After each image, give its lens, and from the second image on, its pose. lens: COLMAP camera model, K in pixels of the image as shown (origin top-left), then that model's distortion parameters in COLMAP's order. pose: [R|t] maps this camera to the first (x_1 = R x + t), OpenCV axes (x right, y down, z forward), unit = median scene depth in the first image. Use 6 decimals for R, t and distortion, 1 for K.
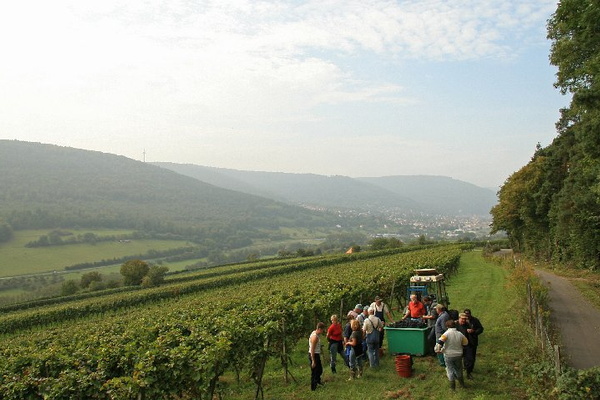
lens RADIAL K [[910.4, 0, 302.2], [0, 910.4, 185.3], [0, 0, 1]] dist [0.178106, 0.135625]
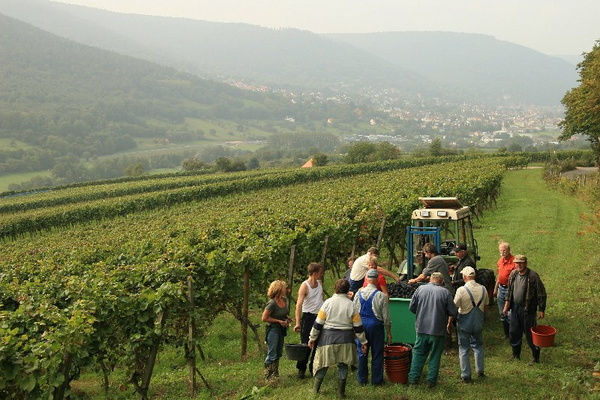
lens RADIAL K [[910.4, 0, 302.2], [0, 910.4, 185.3], [0, 0, 1]] dist [0.178106, 0.135625]
pose [[0.995856, 0.018094, 0.089128, -0.002740], [-0.029732, 0.990931, 0.131041, 0.010799], [-0.085948, -0.133148, 0.987362, 0.436894]]
